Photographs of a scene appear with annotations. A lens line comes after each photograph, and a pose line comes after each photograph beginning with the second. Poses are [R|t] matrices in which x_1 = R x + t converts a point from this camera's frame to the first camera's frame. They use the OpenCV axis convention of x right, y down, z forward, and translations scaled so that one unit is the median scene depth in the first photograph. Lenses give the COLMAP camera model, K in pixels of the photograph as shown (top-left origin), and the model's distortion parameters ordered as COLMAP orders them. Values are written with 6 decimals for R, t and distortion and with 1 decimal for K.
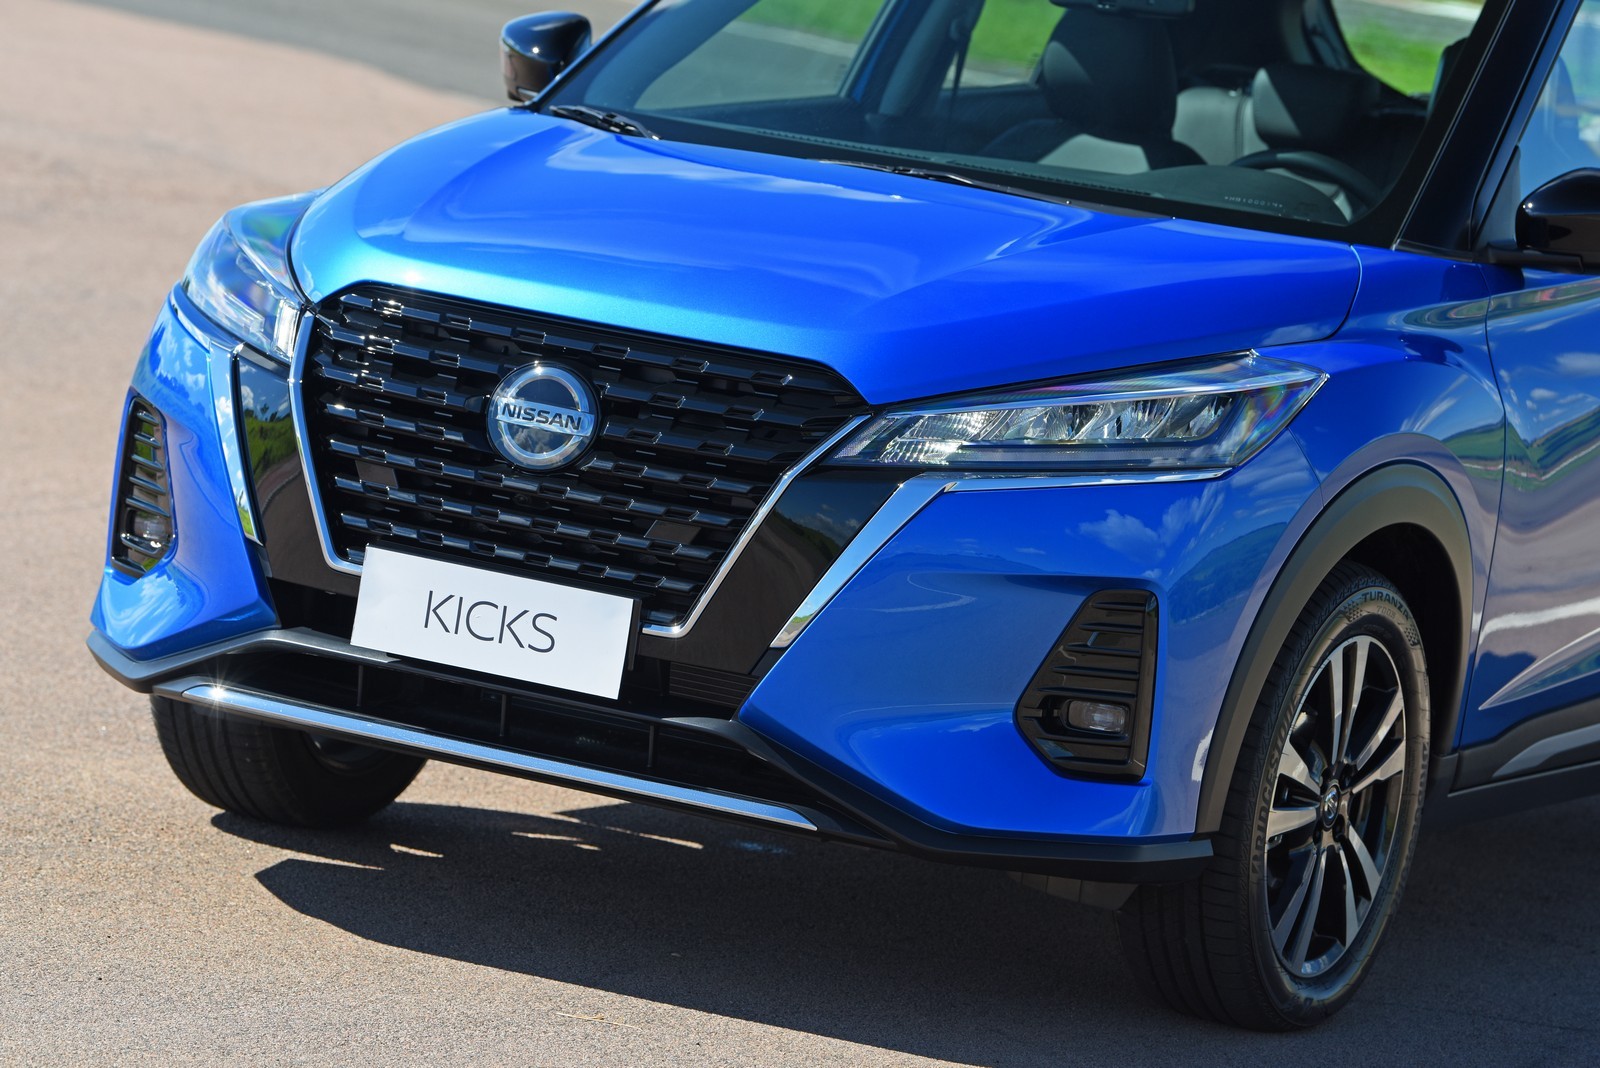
lens RADIAL K [[6180.6, 0, 800.1], [0, 6180.6, 533.2], [0, 0, 1]] dist [-0.147203, 0.000000]
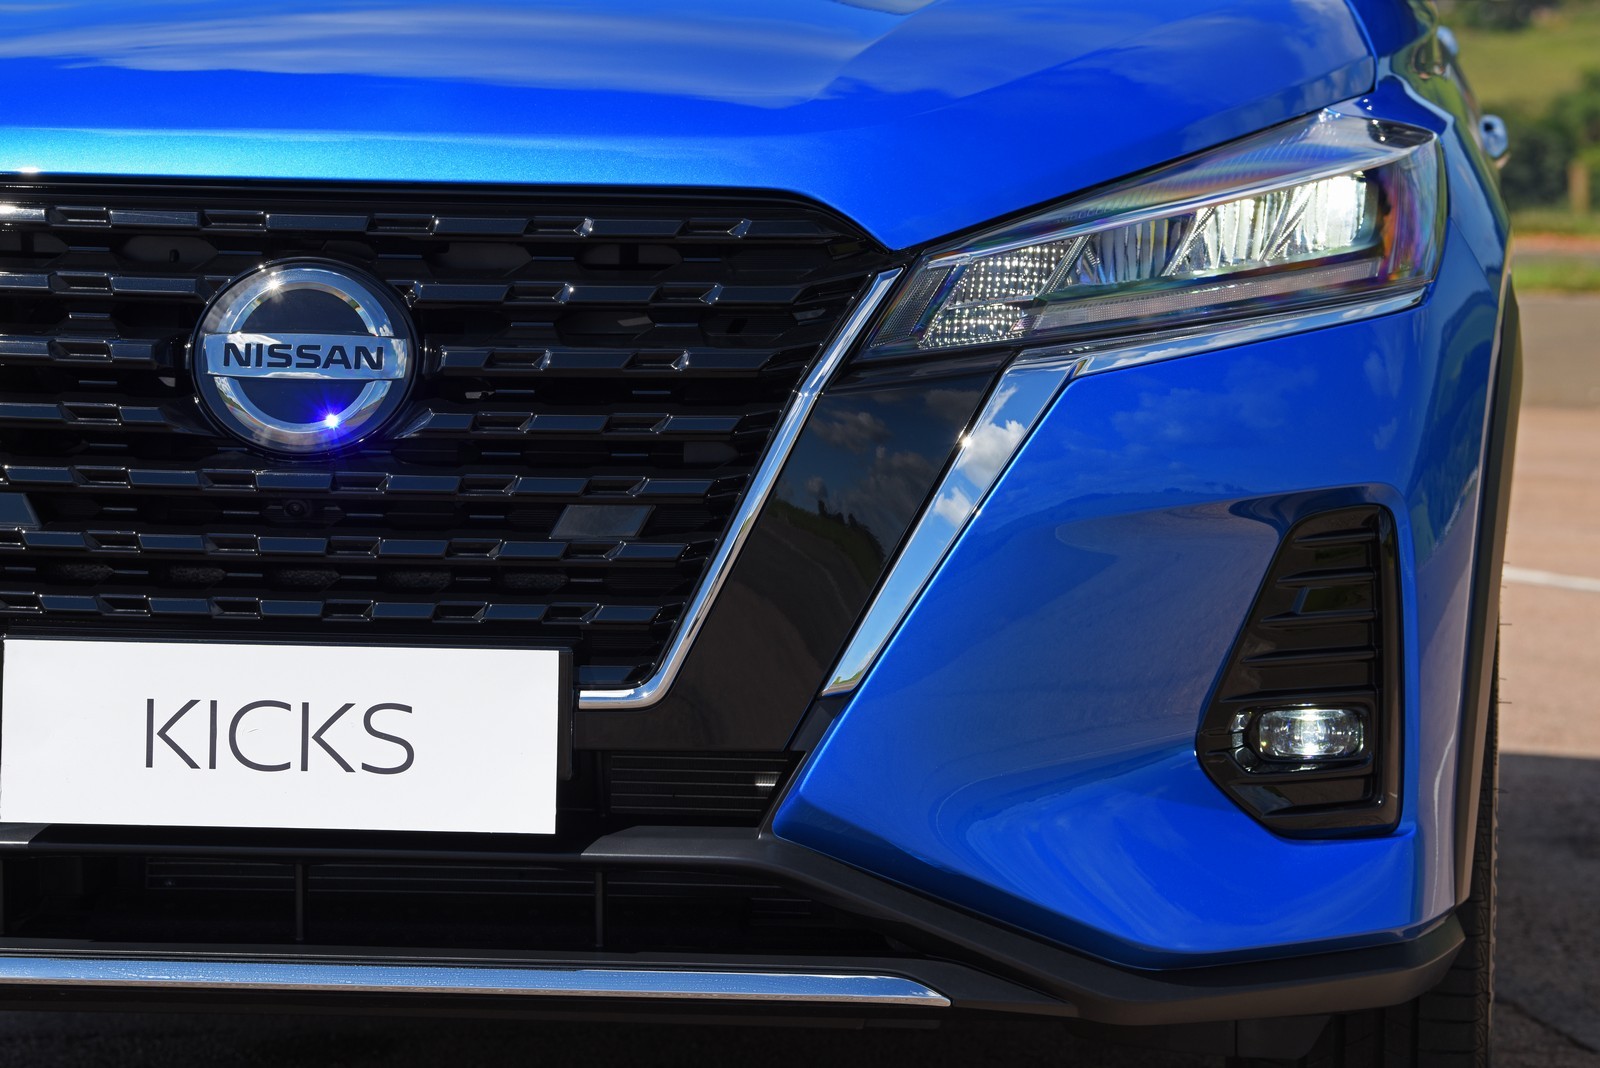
lens RADIAL K [[5619.5, 0, 800.0], [0, 5619.5, 532.7], [0, 0, 1]] dist [0.083450, 0.000000]
pose [[0.923053, -0.145009, 0.356294, -0.183508], [0.151180, 0.988449, 0.010628, -0.001855], [-0.353720, 0.044054, 0.934313, 0.515131]]
